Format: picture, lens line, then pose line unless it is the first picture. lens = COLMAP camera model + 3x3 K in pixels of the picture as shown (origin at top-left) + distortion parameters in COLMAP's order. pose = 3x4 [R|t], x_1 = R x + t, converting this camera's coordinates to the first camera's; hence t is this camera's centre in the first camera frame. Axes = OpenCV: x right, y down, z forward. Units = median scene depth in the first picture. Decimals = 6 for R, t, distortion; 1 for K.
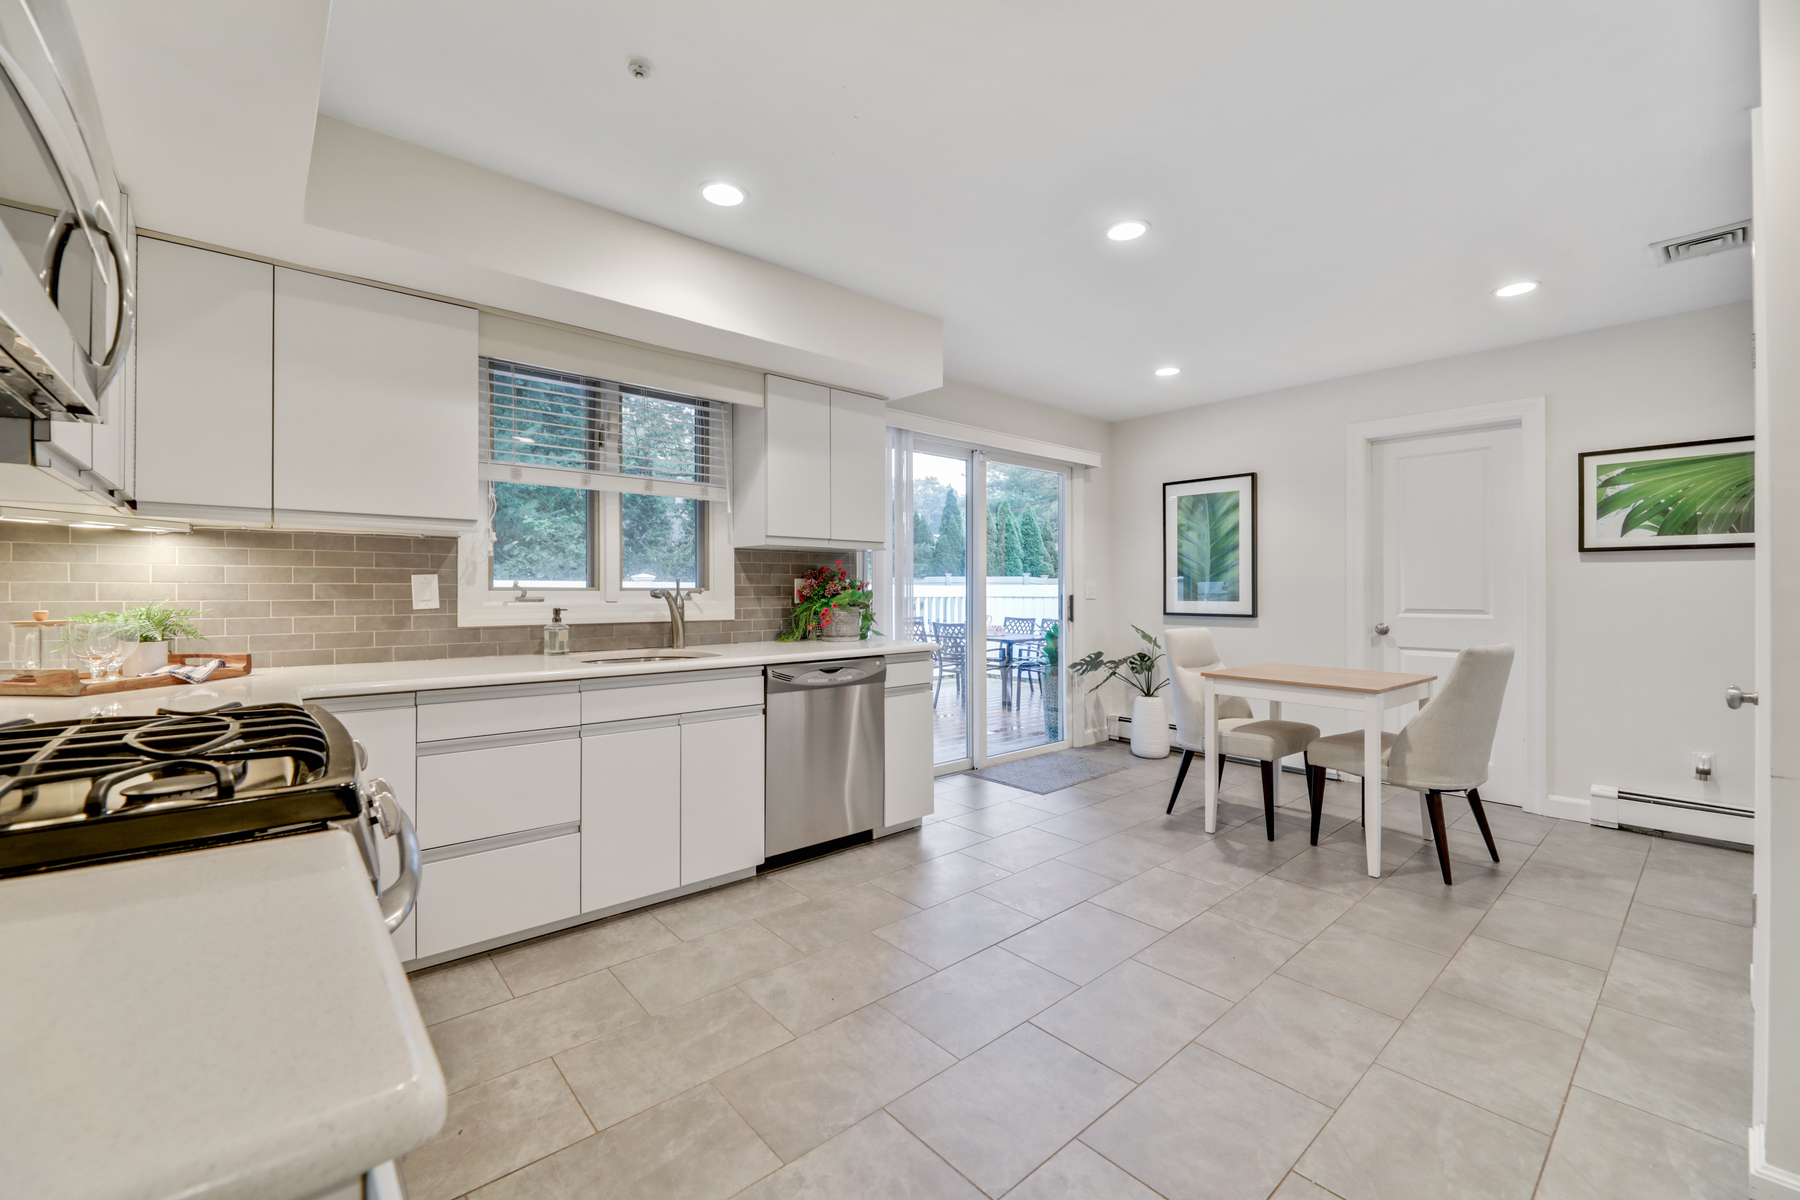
lens RADIAL K [[737.7, 0, 893.2], [0, 737.7, 578.1], [0, 0, 1]] dist [-0.001775, -0.000159]
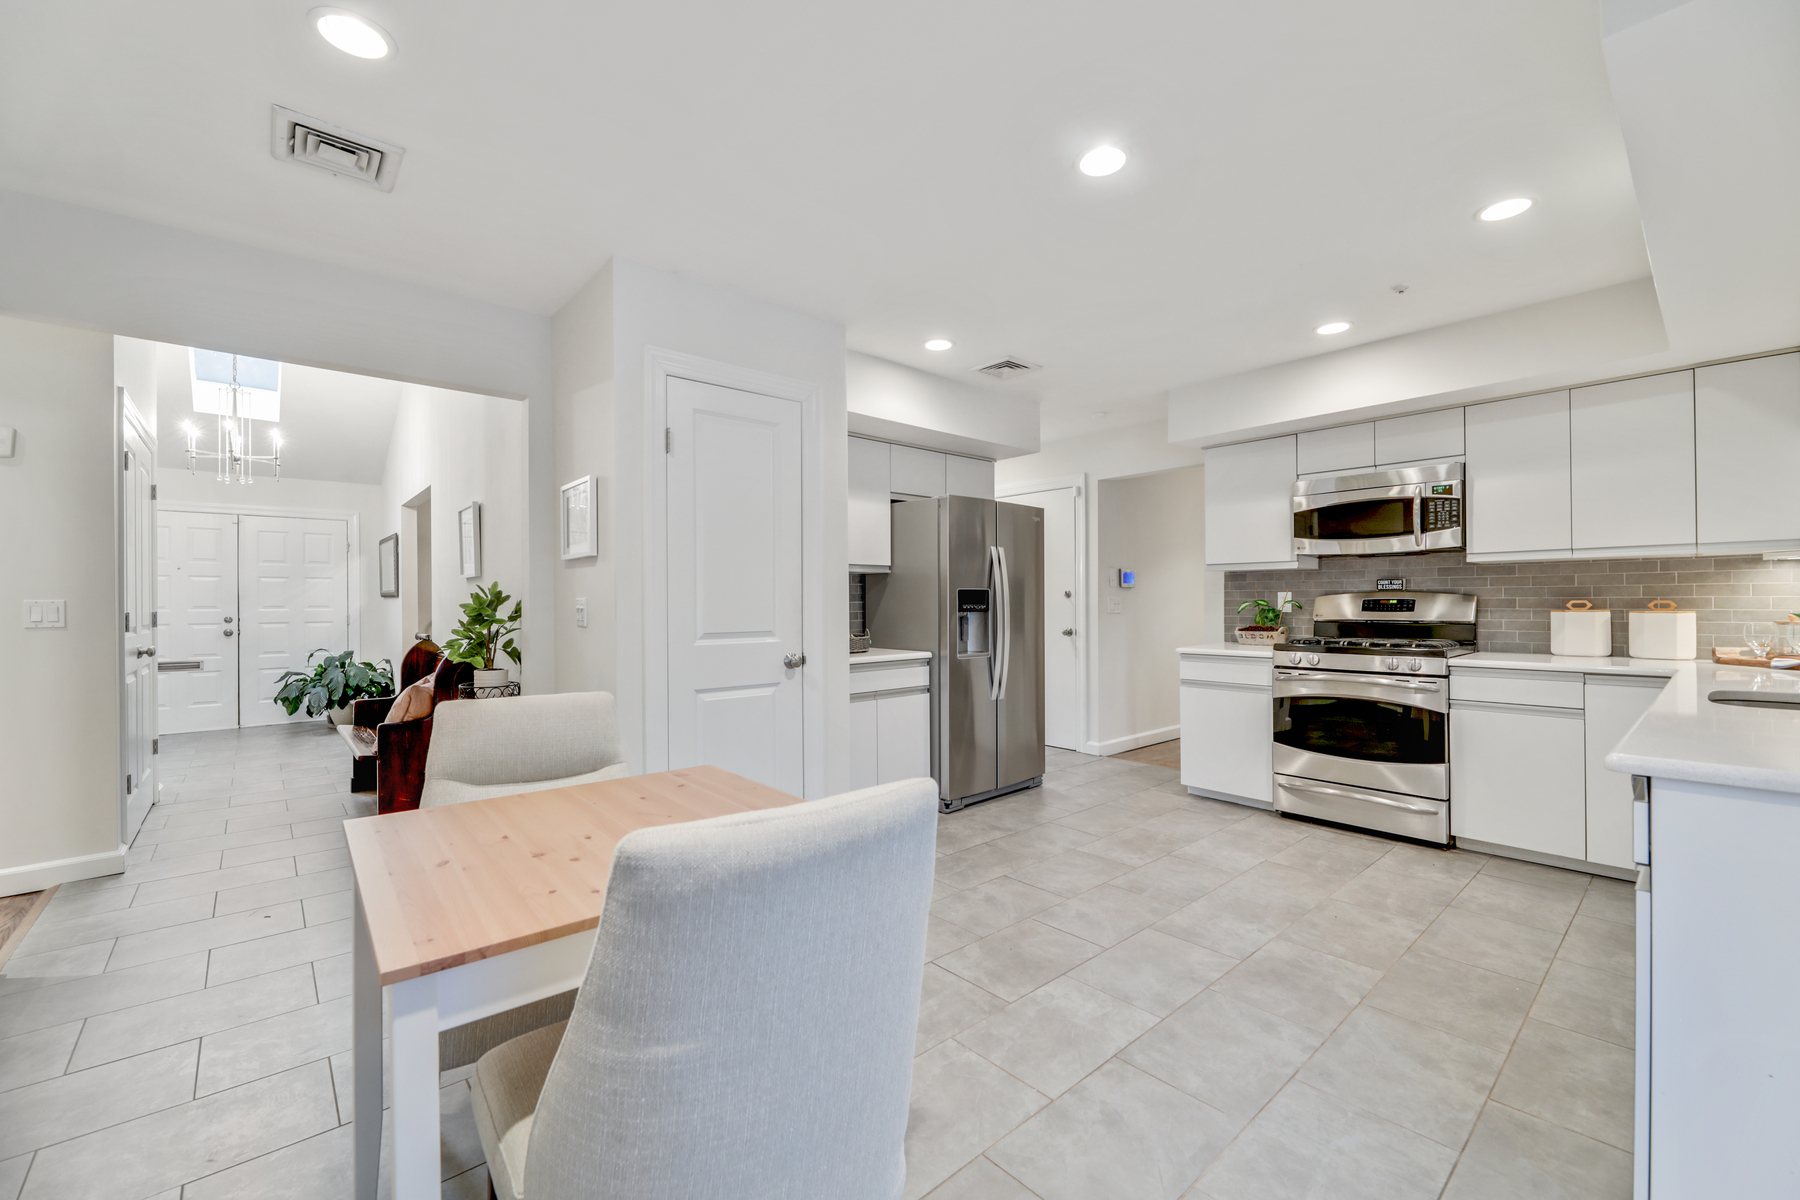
lens RADIAL K [[734.6, 0, 900.0], [0, 734.6, 600.0], [0, 0, 1]] dist [0.003820, 0.000117]
pose [[-0.999895, 0.002698, -0.014254, 0.588879], [0.002973, 0.999810, -0.019254, 0.027091], [0.014200, -0.019294, -0.999713, 1.917344]]
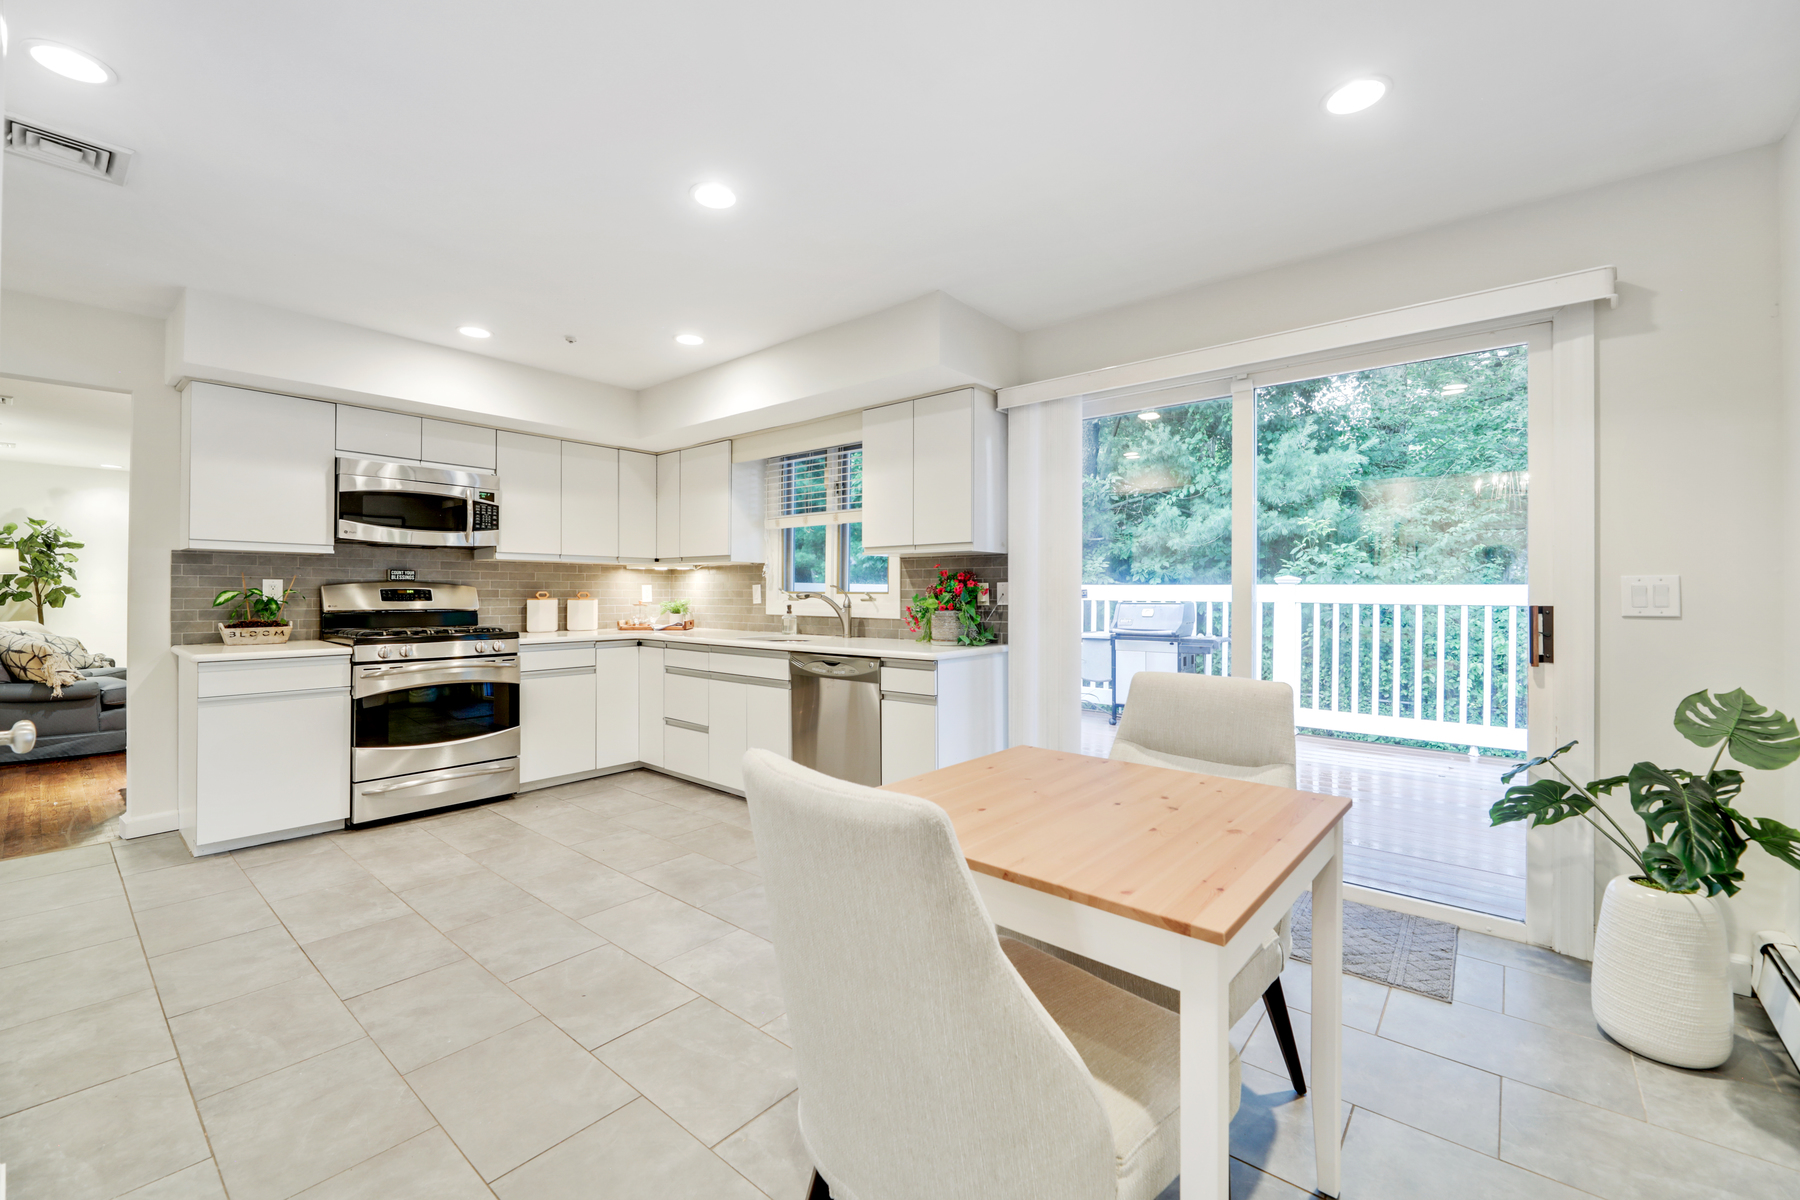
lens RADIAL K [[729.8, 0, 901.6], [0, 729.8, 585.1], [0, 0, 1]] dist [-0.003789, -0.001218]
pose [[0.161121, -0.011394, -0.986869, 1.314765], [0.013968, 0.999860, -0.009264, 0.019124], [0.986836, -0.012292, 0.161257, 1.154878]]
